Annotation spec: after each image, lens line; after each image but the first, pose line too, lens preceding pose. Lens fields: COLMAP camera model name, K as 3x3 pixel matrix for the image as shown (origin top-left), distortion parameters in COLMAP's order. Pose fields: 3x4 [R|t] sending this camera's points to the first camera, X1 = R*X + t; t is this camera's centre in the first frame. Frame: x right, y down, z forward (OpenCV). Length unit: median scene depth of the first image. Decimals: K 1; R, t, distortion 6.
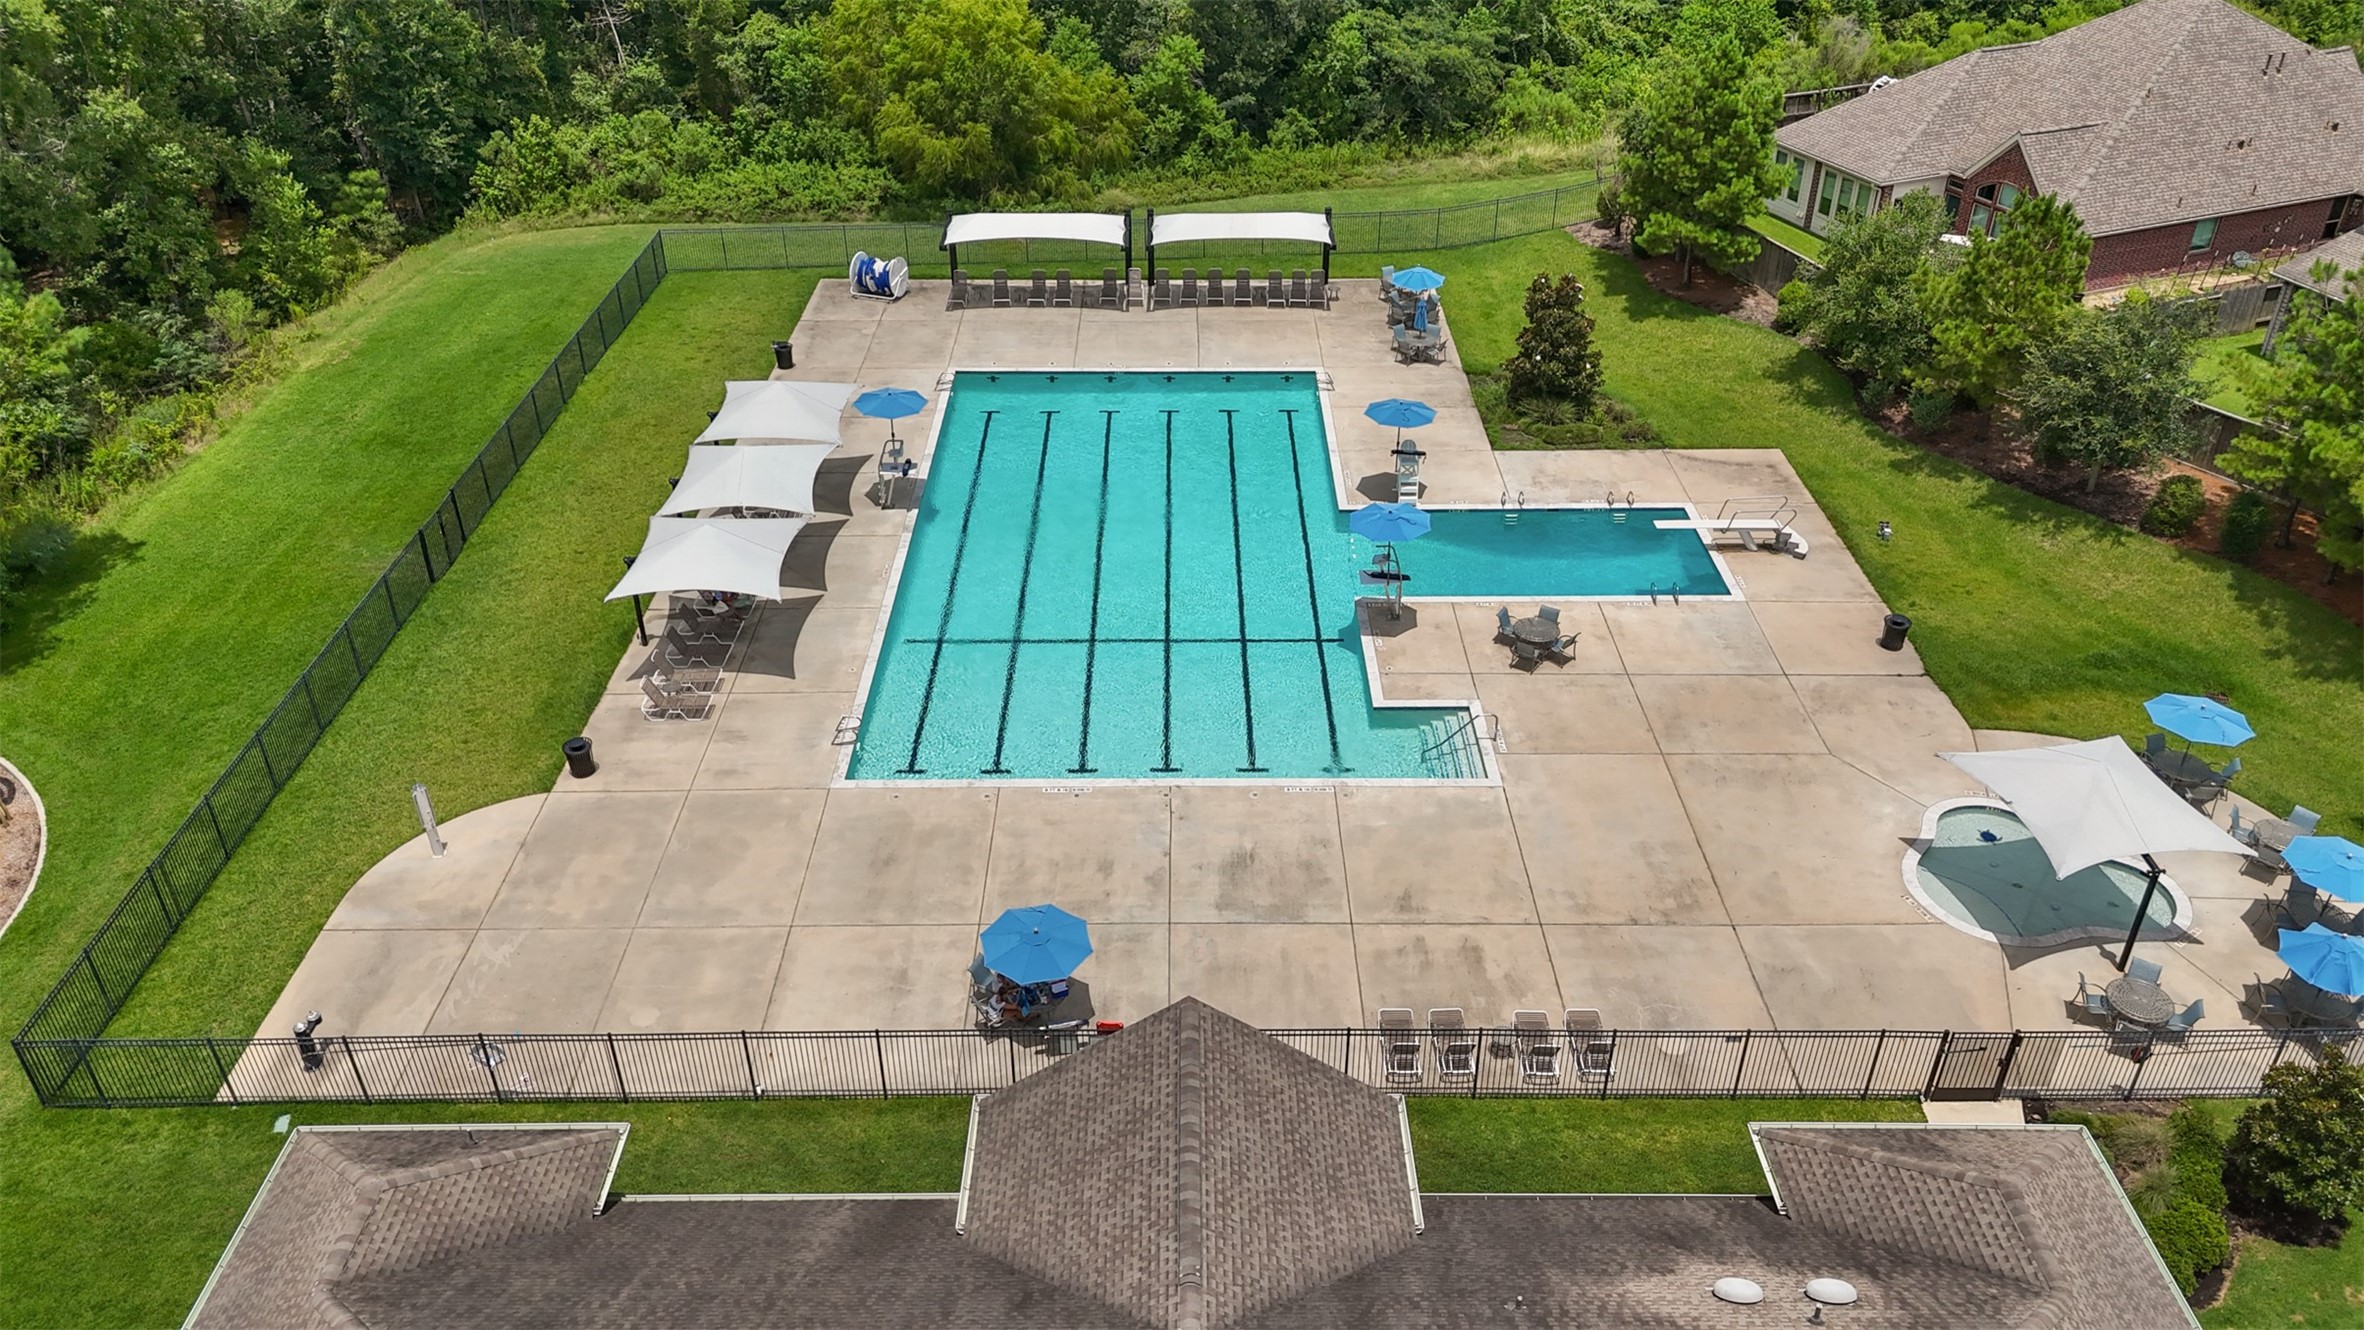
lens RADIAL K [[1704.0, 0, 1182.0], [0, 1704.0, 665.0], [0, 0, 1]] dist [0.031755, 0.000733]
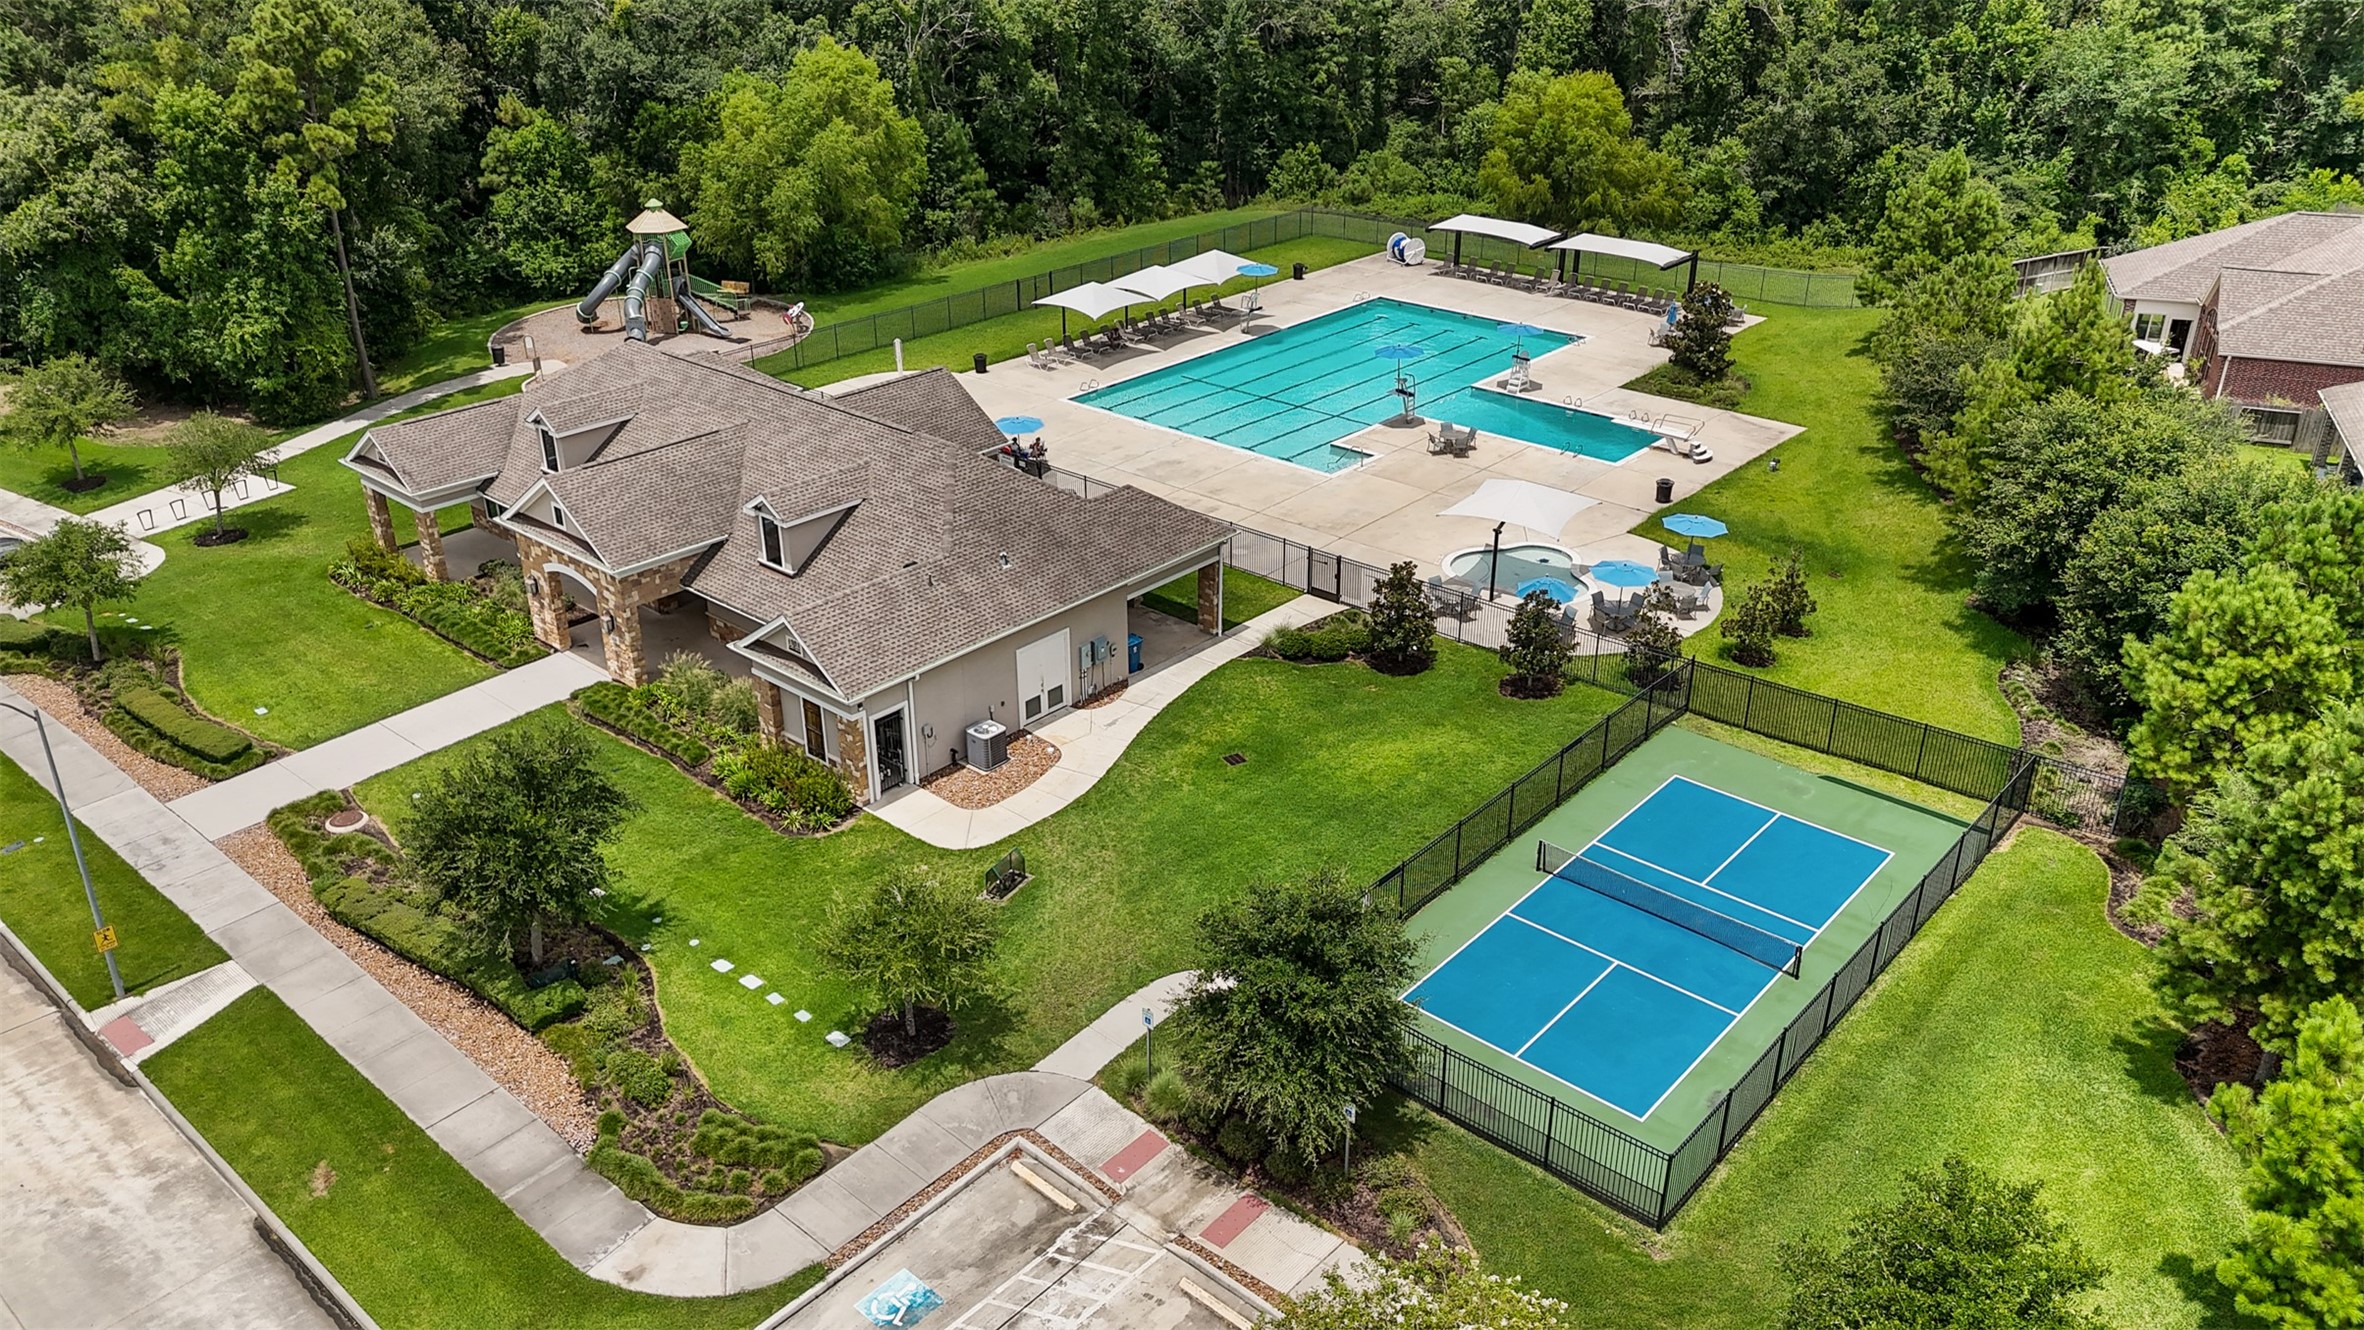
lens RADIAL K [[1704.0, 0, 1182.0], [0, 1704.0, 665.0], [0, 0, 1]] dist [0.031755, 0.000733]
pose [[0.747759, 0.293897, -0.595383, 0.699631], [-0.354888, 0.934777, 0.015718, 0.166166], [0.561170, 0.199541, 0.803288, -0.258593]]
